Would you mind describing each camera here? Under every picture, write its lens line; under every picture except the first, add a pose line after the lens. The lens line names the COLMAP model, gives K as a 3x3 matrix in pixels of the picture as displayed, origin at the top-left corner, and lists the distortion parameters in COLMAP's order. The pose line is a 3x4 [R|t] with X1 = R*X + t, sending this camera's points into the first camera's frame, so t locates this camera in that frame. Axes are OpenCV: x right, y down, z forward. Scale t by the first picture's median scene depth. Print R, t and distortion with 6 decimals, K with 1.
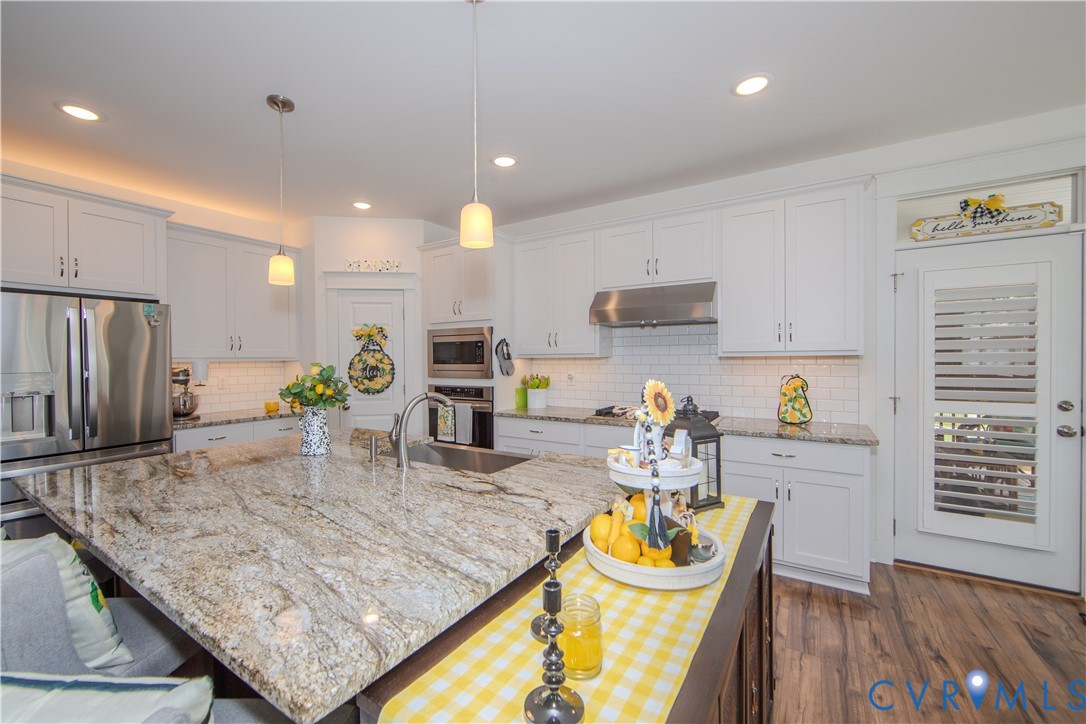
lens RADIAL K [[434.3, 0, 524.1], [0, 434.3, 362.2], [0, 0, 1]] dist [-0.009759, 0.000486]
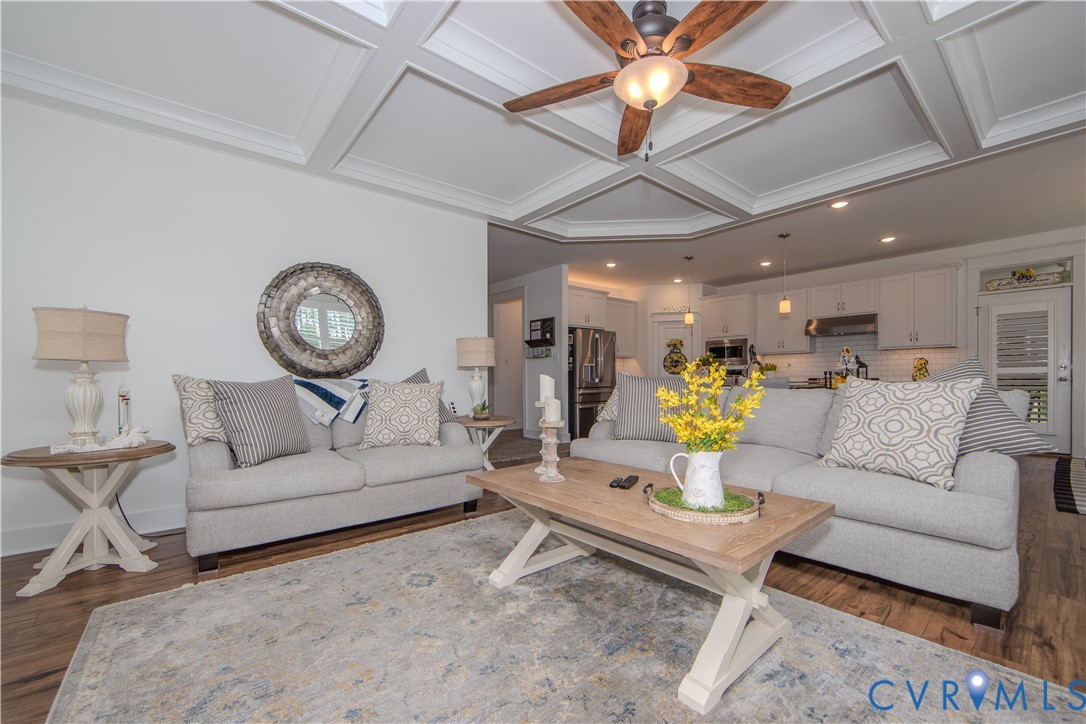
lens RADIAL K [[434.3, 0, 538.3], [0, 434.3, 387.3], [0, 0, 1]] dist [-0.009759, 0.000486]
pose [[0.955374, 0.009959, -0.295231, -0.396251], [-0.007940, 0.999936, 0.008038, 0.132743], [0.295292, -0.005335, 0.955392, -1.175521]]
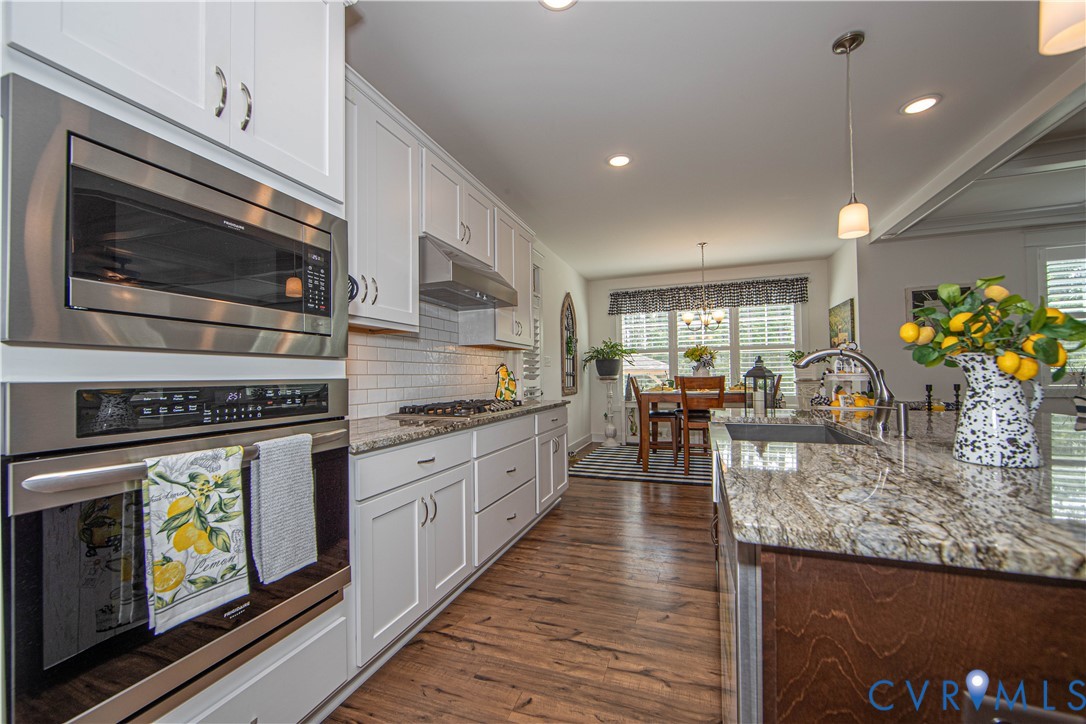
lens RADIAL K [[434.3, 0, 547.8], [0, 434.3, 369.4], [0, 0, 1]] dist [-0.009759, 0.000486]
pose [[-0.247395, 0.026861, 0.968542, -0.478121], [0.027103, 0.999416, -0.020794, 0.059951], [-0.968536, 0.021106, -0.247979, 0.907189]]
